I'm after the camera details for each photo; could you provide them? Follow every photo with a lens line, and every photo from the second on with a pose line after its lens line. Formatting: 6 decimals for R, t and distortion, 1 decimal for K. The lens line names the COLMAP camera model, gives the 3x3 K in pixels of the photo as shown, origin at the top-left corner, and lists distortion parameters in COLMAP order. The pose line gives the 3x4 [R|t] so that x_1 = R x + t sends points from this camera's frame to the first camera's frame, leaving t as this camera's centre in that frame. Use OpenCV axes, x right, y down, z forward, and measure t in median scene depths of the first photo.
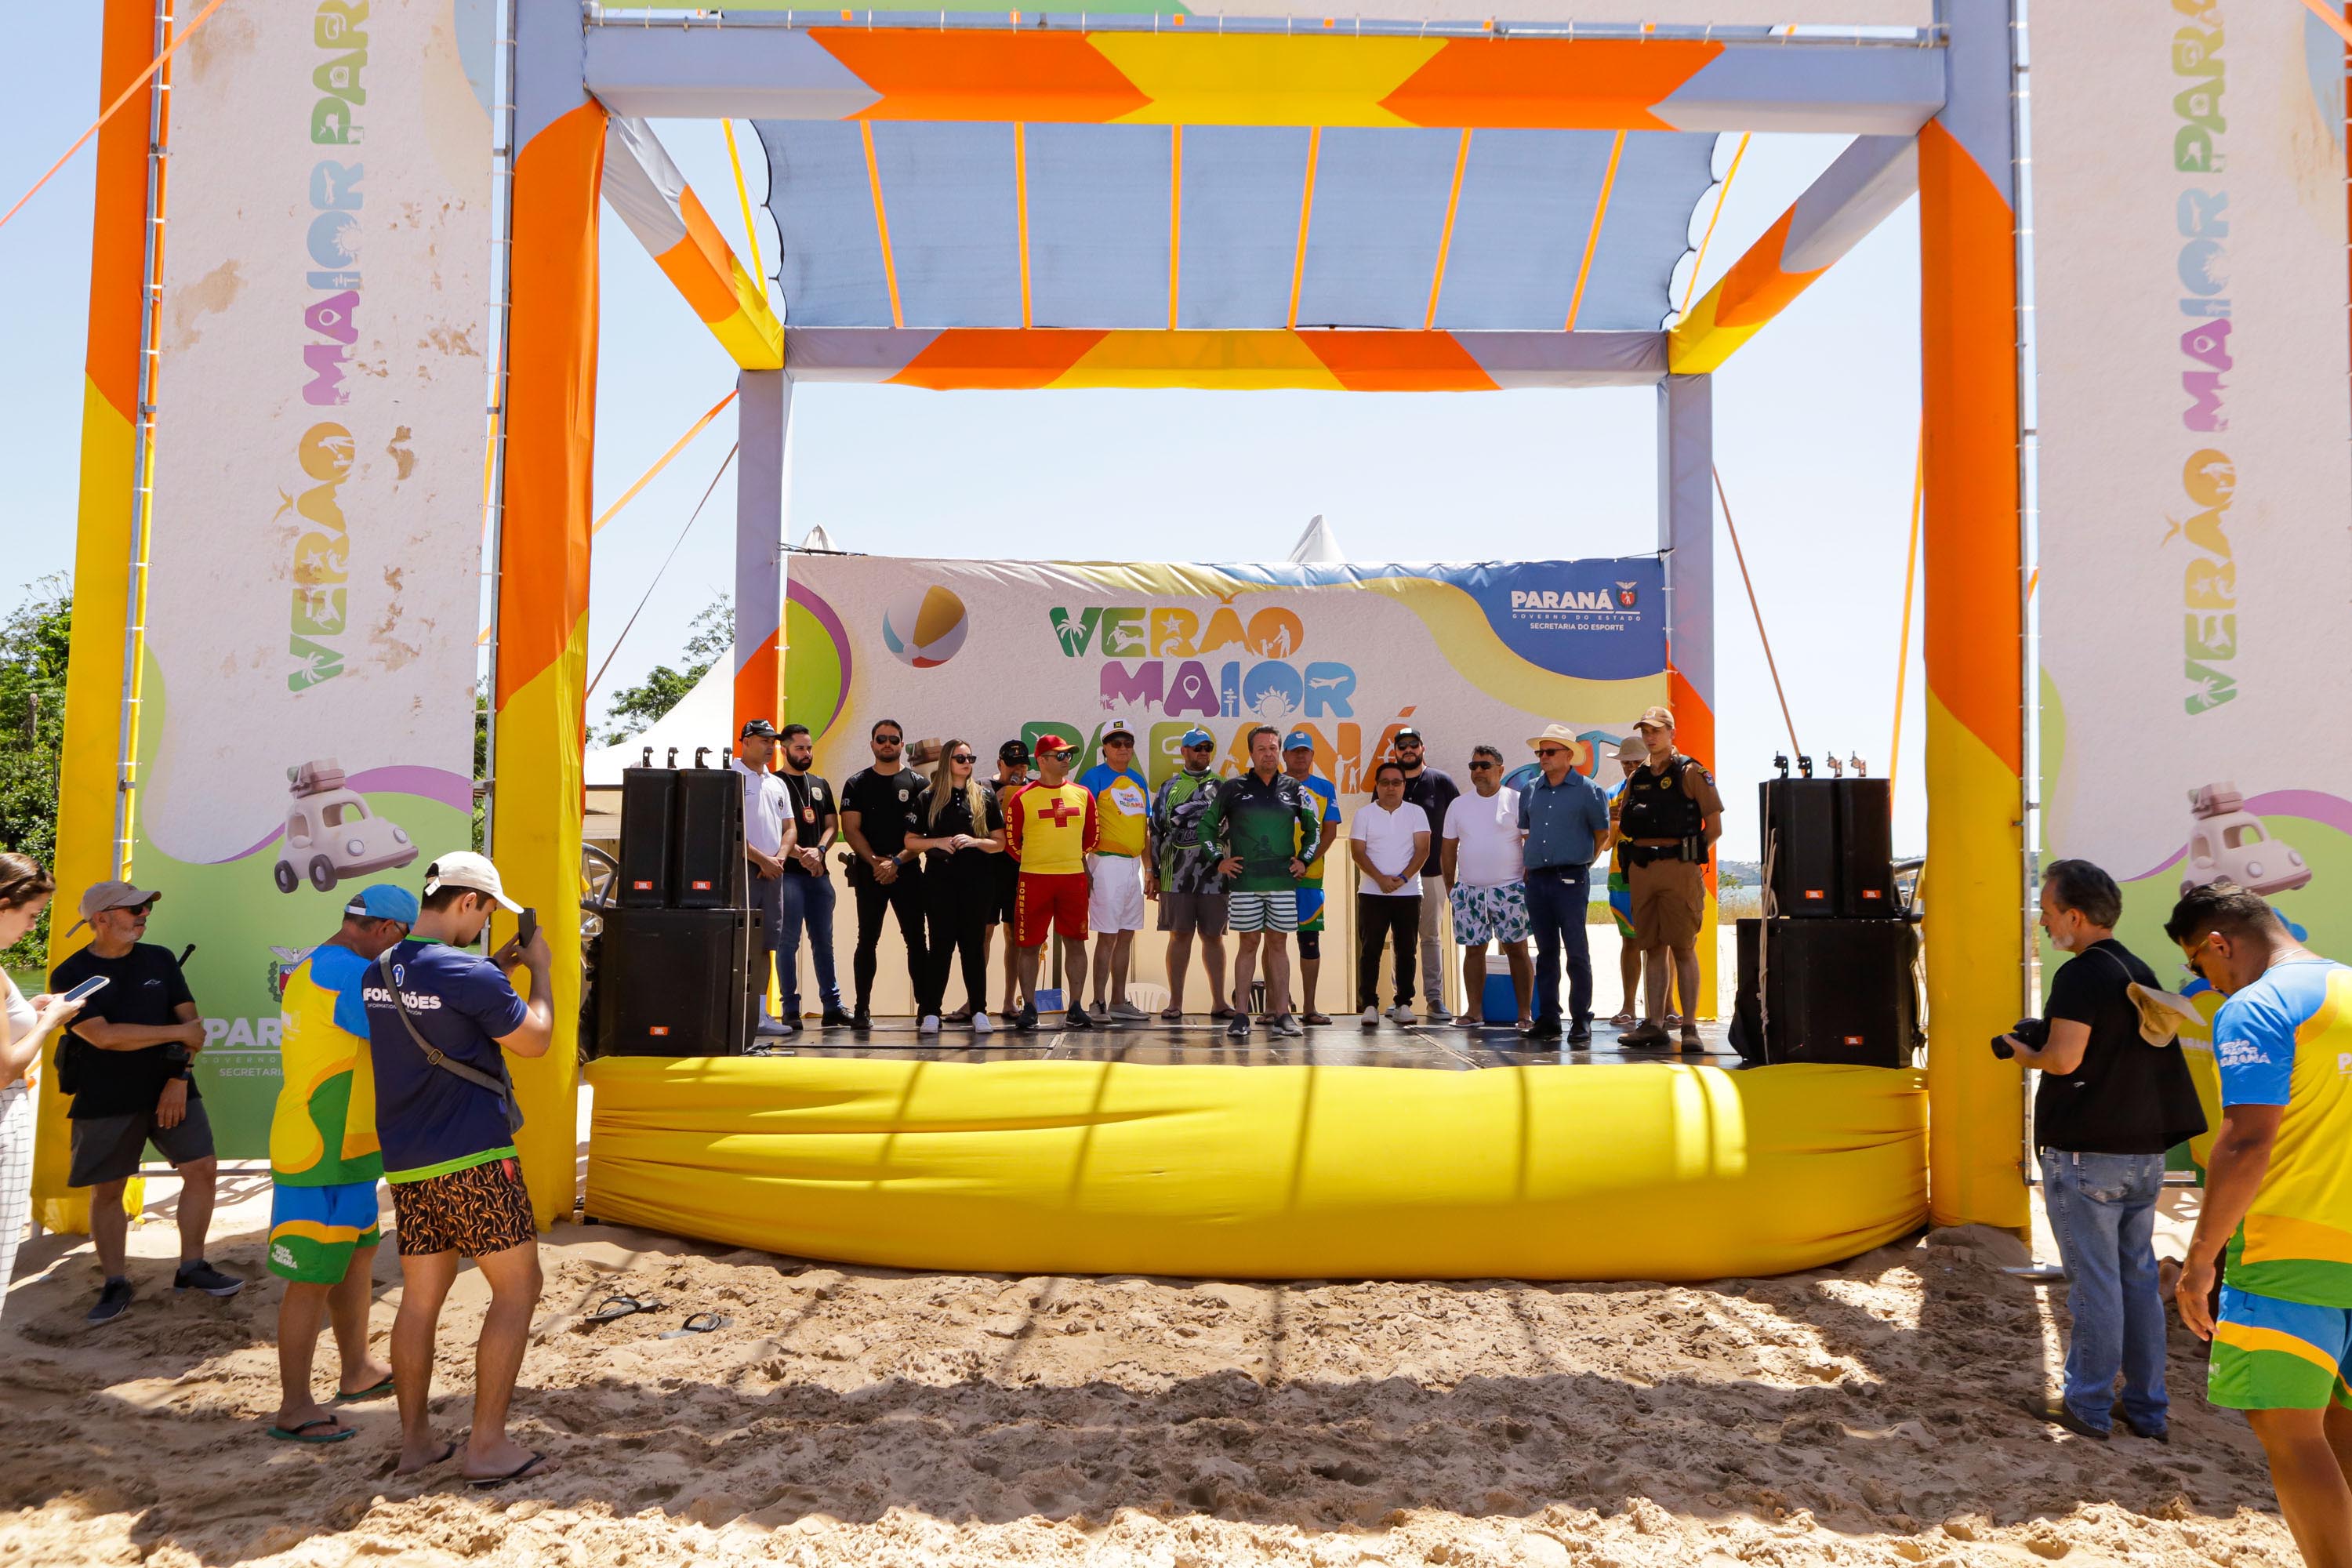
lens RADIAL K [[1601.5, 0, 1193.7], [0, 1601.5, 776.0], [0, 0, 1]] dist [-0.023524, 0.001266]
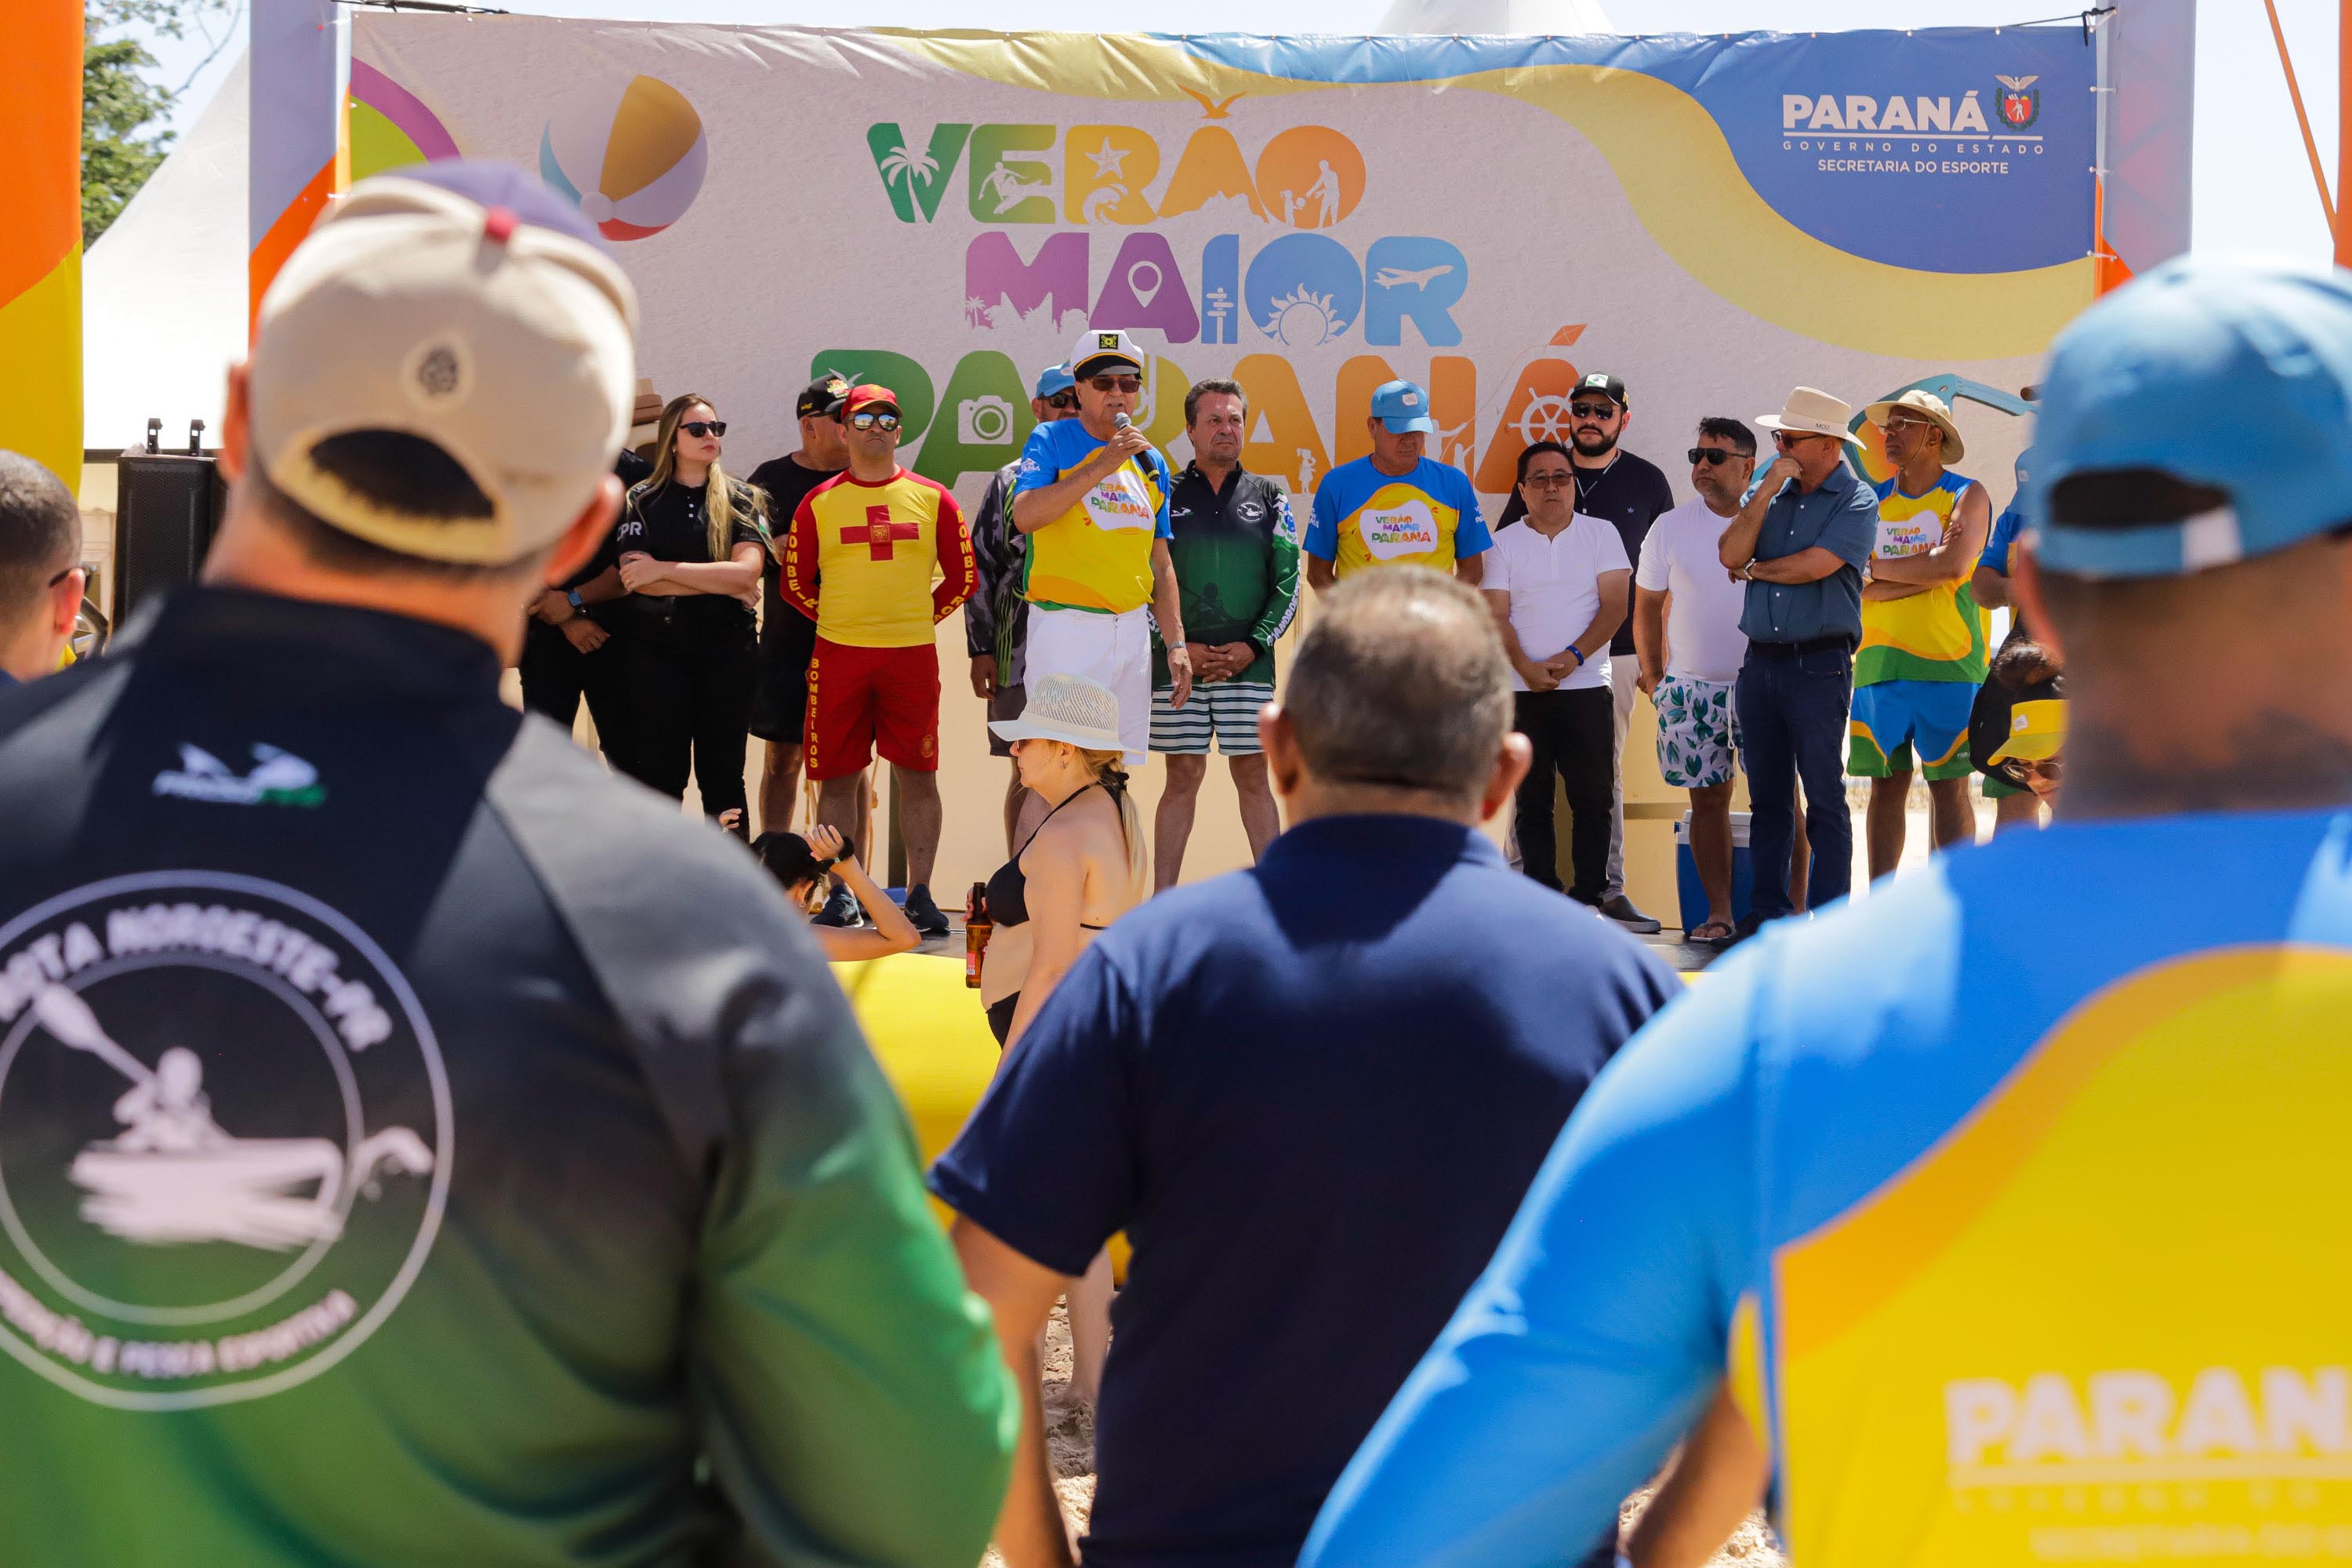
lens RADIAL K [[4759.3, 0, 1164.3], [0, 4759.3, 787.5], [0, 0, 1]] dist [-0.010943, 0.000000]
pose [[0.999066, 0.010973, -0.041804, 0.074969], [-0.006863, 0.995239, 0.097219, -0.046410], [0.042671, -0.096841, 0.994385, -0.558234]]
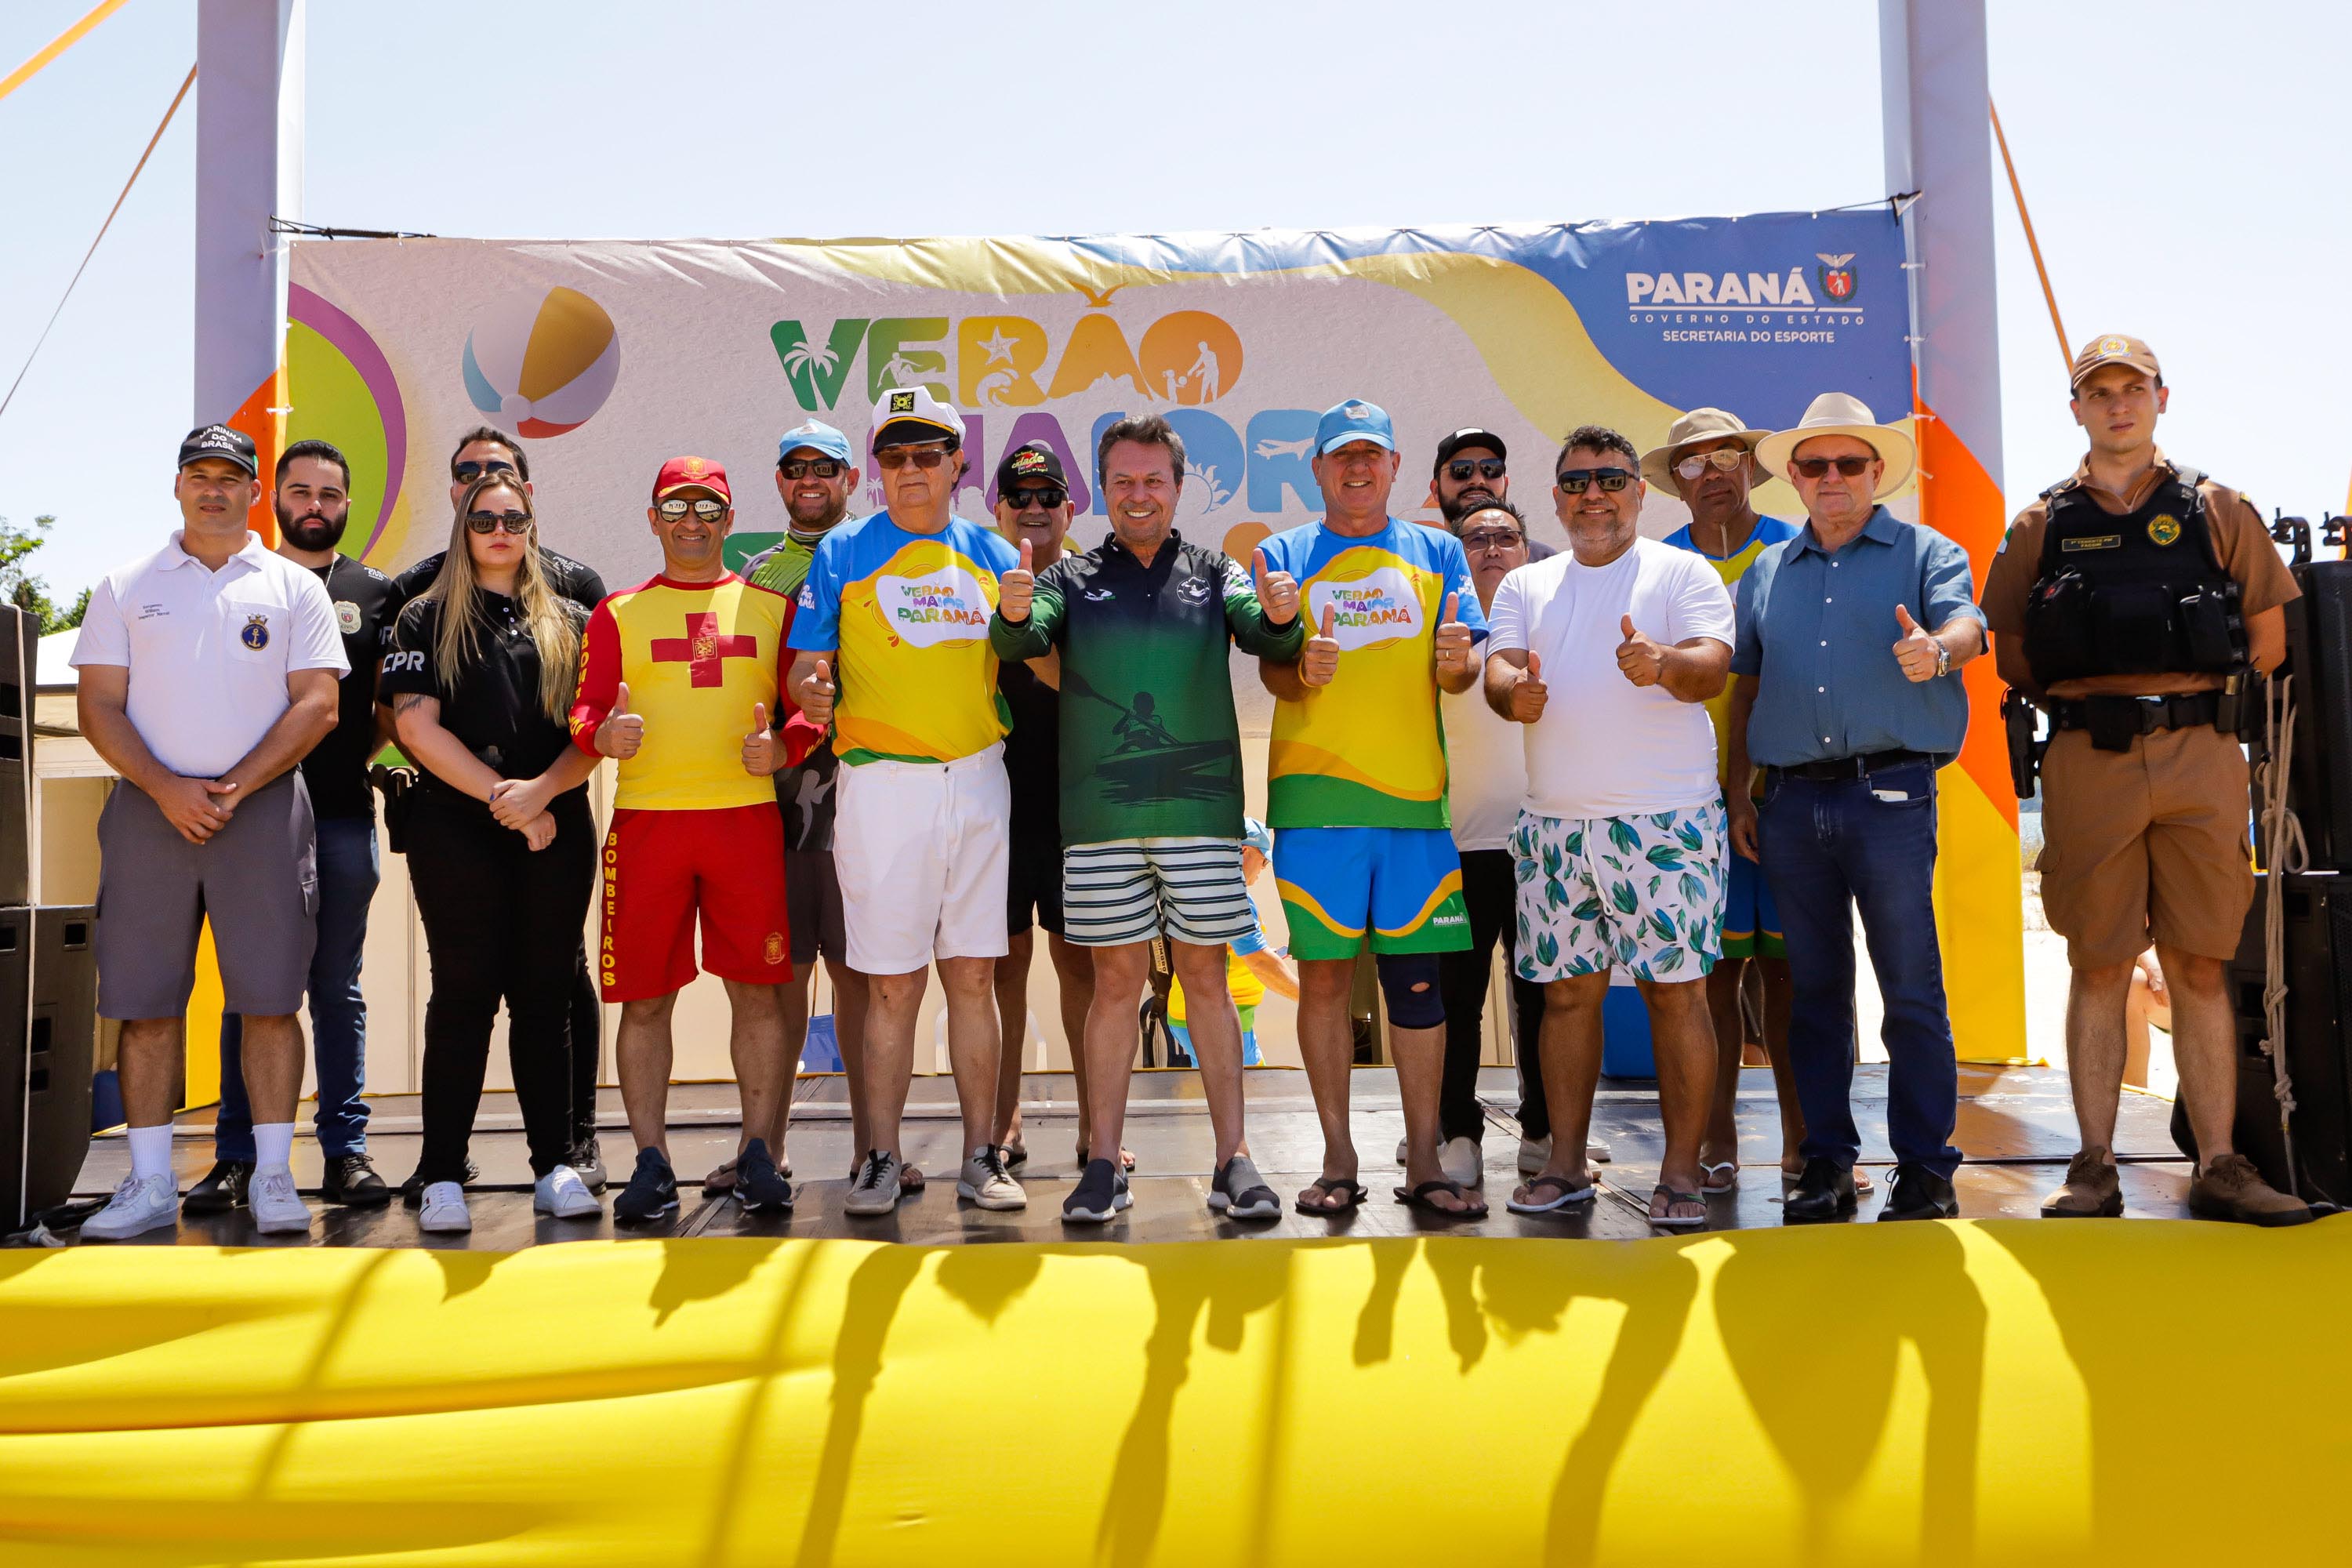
lens RADIAL K [[2028.2, 0, 1149.4], [0, 2028.2, 688.1], [0, 0, 1]] dist [0.000498, -0.011750]
pose [[0.999684, -0.022483, 0.011241, 0.028969], [0.022546, 0.999731, -0.005521, 0.026717], [-0.011114, 0.005773, 0.999922, 0.343234]]
